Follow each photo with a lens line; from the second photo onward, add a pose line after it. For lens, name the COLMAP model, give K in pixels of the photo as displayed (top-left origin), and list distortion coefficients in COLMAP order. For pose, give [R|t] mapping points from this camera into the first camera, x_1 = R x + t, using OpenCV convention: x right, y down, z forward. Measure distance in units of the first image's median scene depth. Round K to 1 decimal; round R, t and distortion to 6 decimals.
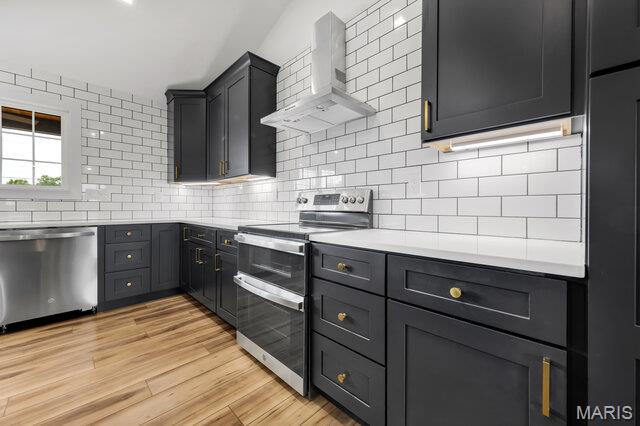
lens RADIAL K [[251.4, 0, 317.3], [0, 251.4, 208.9], [0, 0, 1]] dist [0.009127, 0.000284]
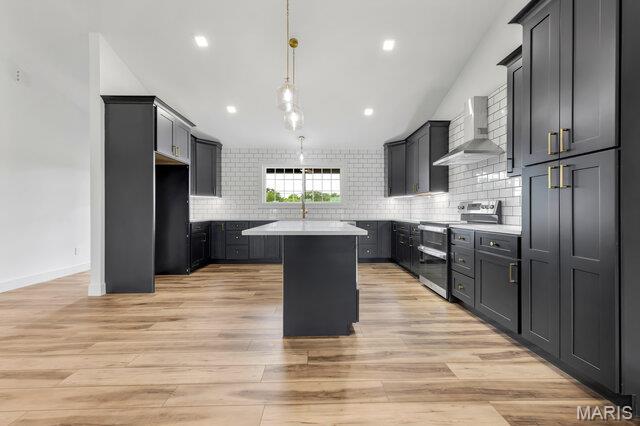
lens RADIAL K [[251.4, 0, 318.5], [0, 251.4, 211.9], [0, 0, 1]] dist [0.009127, 0.000284]
pose [[0.717911, -0.005019, -0.696117, 0.425547], [0.002364, 0.999986, -0.004771, 0.002433], [0.696131, 0.001780, 0.717913, -0.839500]]
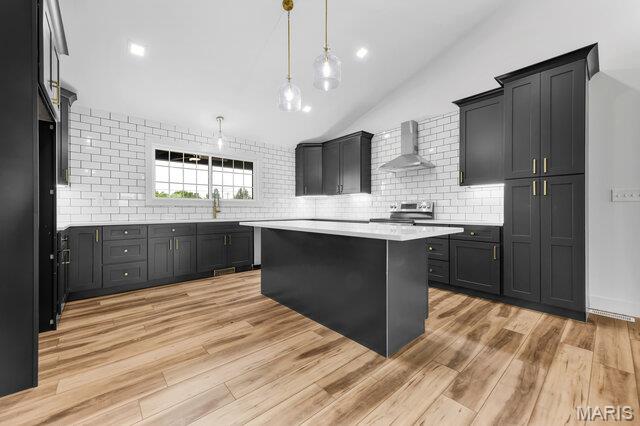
lens RADIAL K [[251.4, 0, 310.5], [0, 251.4, 210.0], [0, 0, 1]] dist [0.009127, 0.000284]
pose [[0.996001, -0.007329, -0.089042, -0.556384], [0.006814, 0.999958, -0.006087, -0.000454], [0.089083, 0.005456, 0.996009, -1.089121]]
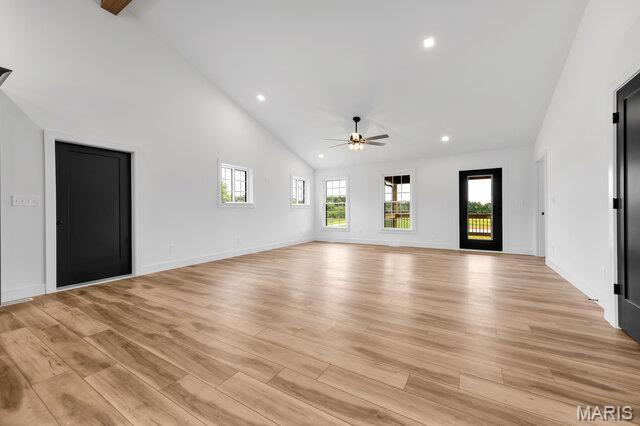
lens RADIAL K [[251.4, 0, 326.8], [0, 251.4, 215.6], [0, 0, 1]] dist [0.009127, 0.000284]
pose [[-0.238197, -0.020700, 0.970996, -1.095072], [0.009638, 0.999673, 0.023676, 0.001112], [-0.971169, 0.014998, -0.237919, -1.123454]]
